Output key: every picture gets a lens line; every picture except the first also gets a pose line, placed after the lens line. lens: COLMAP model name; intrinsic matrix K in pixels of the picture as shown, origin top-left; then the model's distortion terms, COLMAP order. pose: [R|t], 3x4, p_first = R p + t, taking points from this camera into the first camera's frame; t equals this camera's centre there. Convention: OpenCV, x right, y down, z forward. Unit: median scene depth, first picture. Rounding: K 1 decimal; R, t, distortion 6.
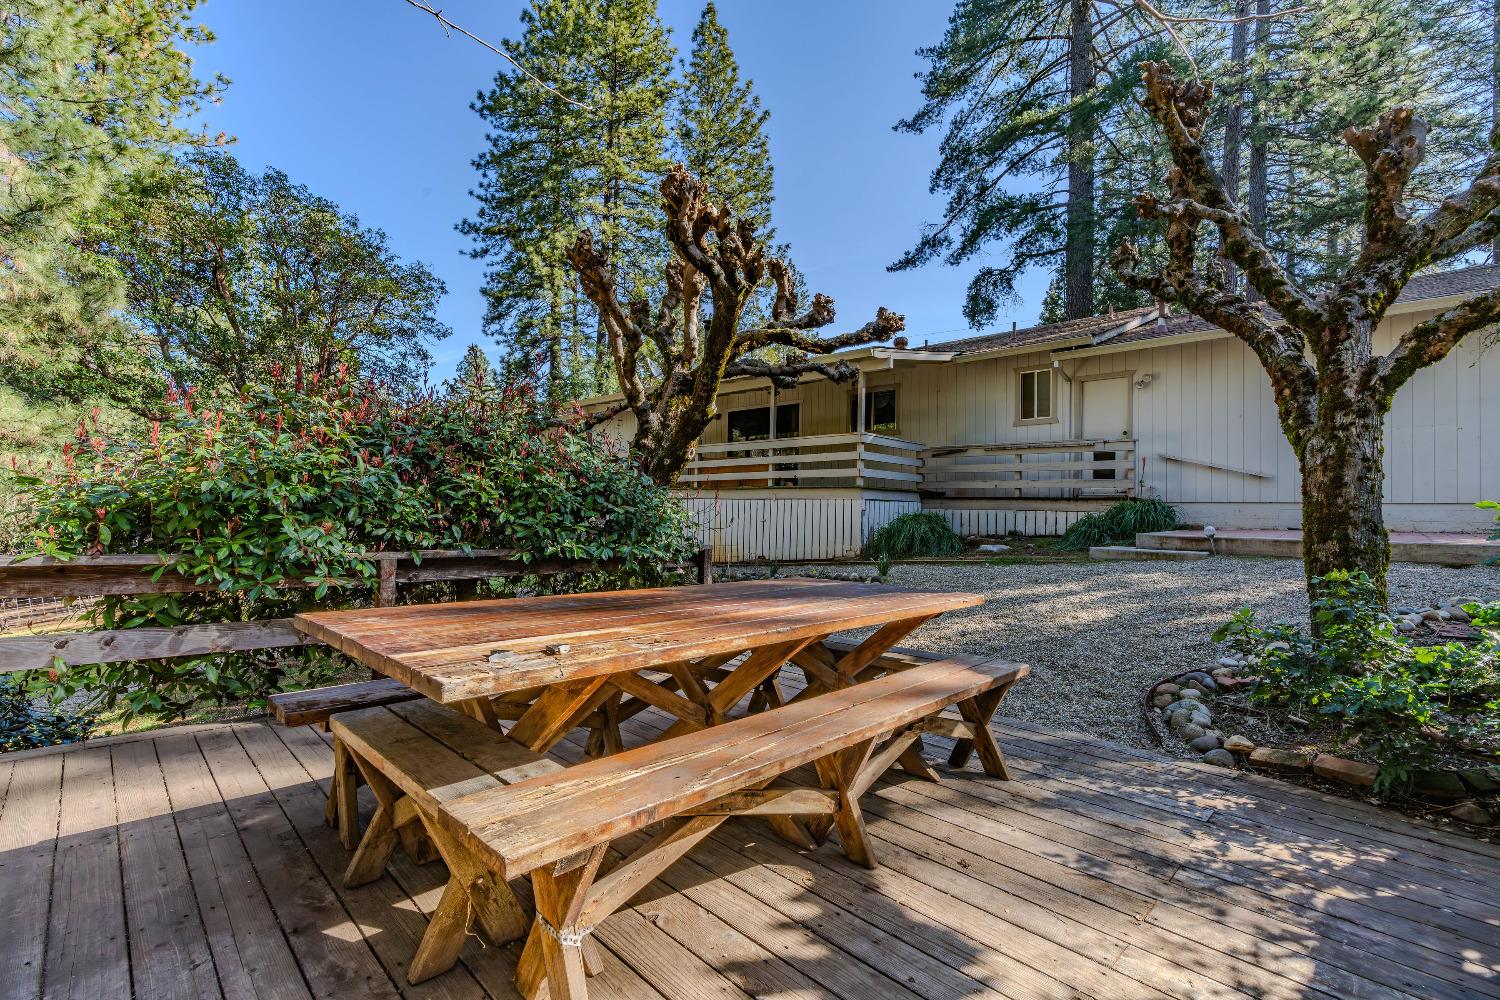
lens RADIAL K [[672.5, 0, 744.6], [0, 672.5, 501.5], [0, 0, 1]] dist [-0.004016, 0.001040]
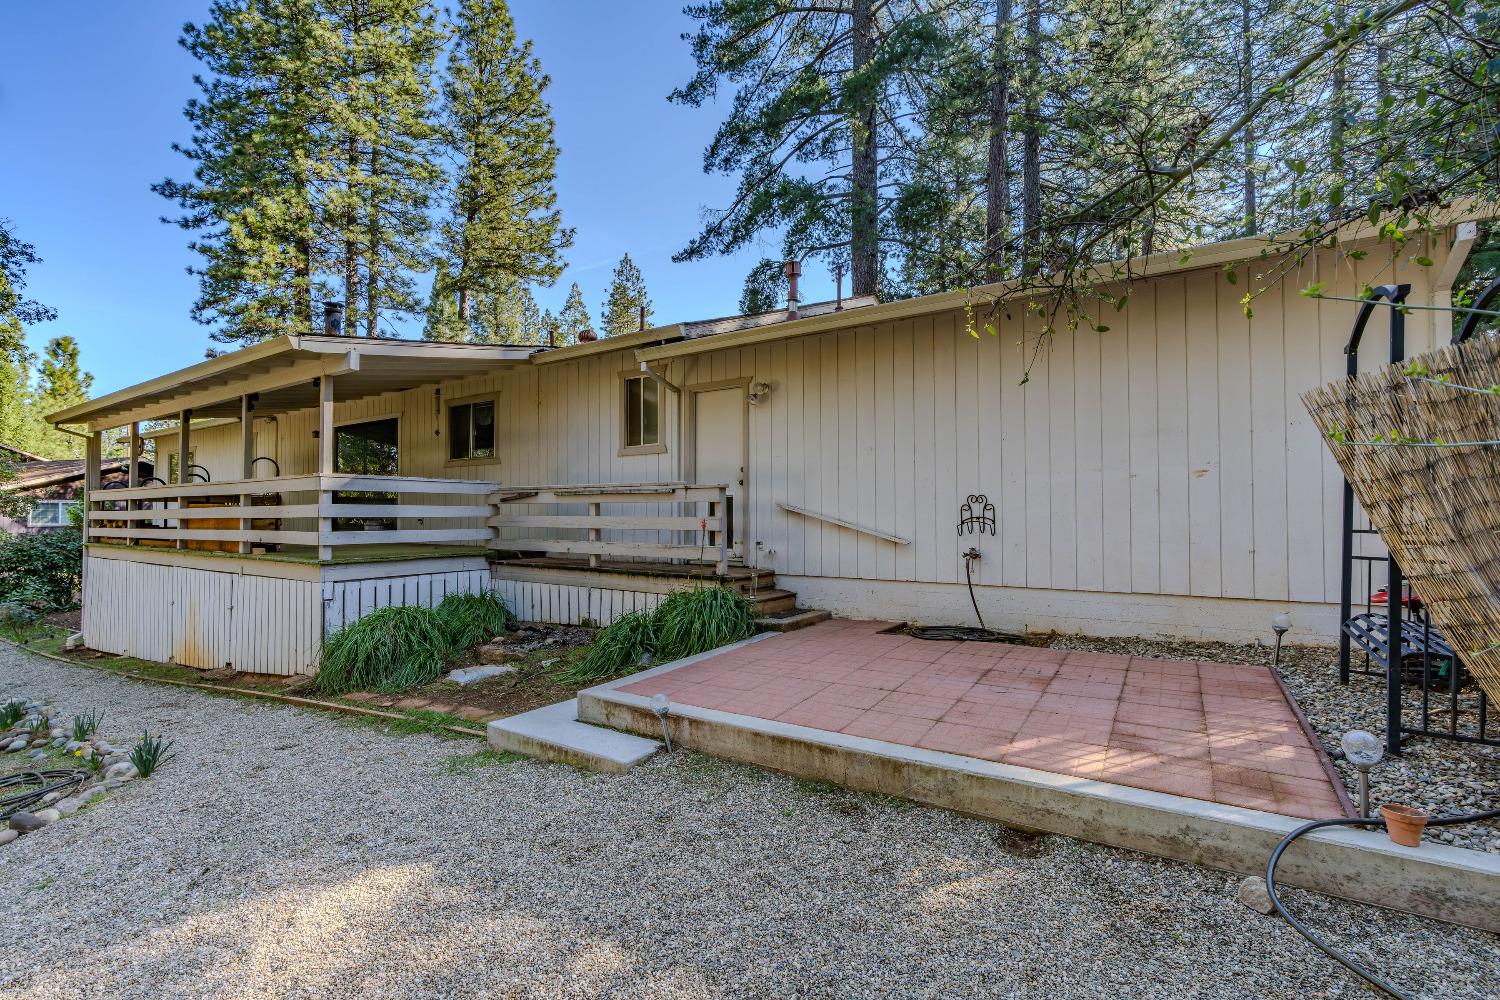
lens RADIAL K [[672.5, 0, 744.6], [0, 672.5, 501.5], [0, 0, 1]] dist [-0.004016, 0.001040]
pose [[0.984138, -0.021529, 0.176091, 0.158144], [0.021705, 0.999764, 0.000929, -0.024961], [-0.176070, 0.002908, 0.984373, 0.117221]]
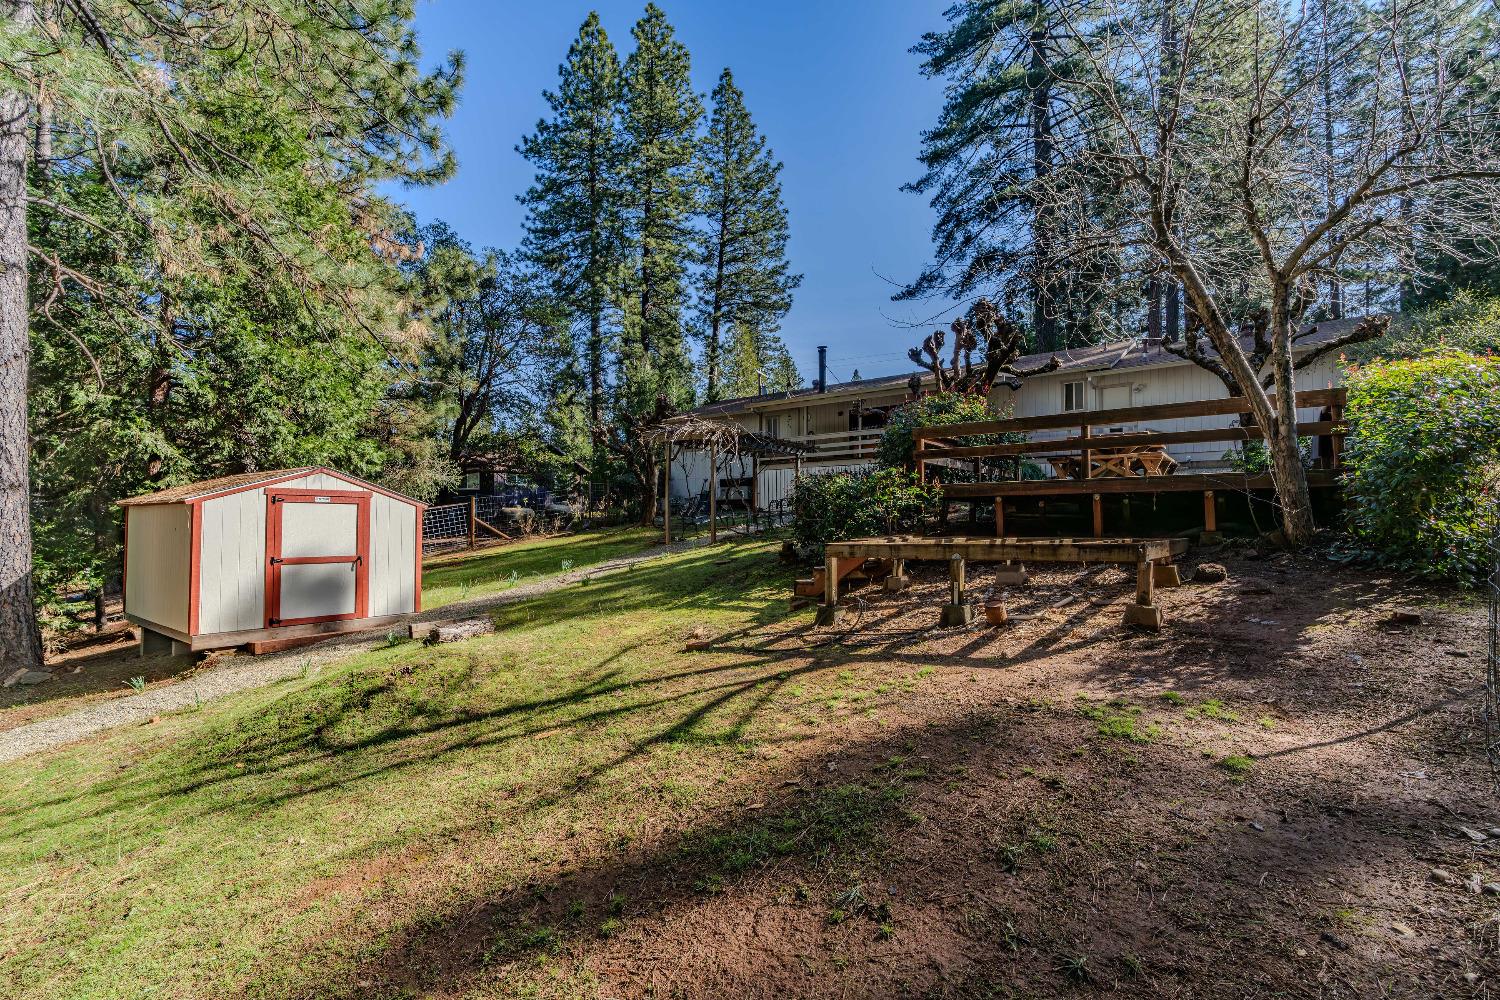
lens RADIAL K [[672.5, 0, 744.6], [0, 672.5, 501.5], [0, 0, 1]] dist [-0.004016, 0.001040]
pose [[0.994336, -0.023064, 0.103746, -0.219952], [0.024127, 0.999668, -0.009004, 0.038933], [-0.103504, 0.011456, 0.994563, -0.229283]]
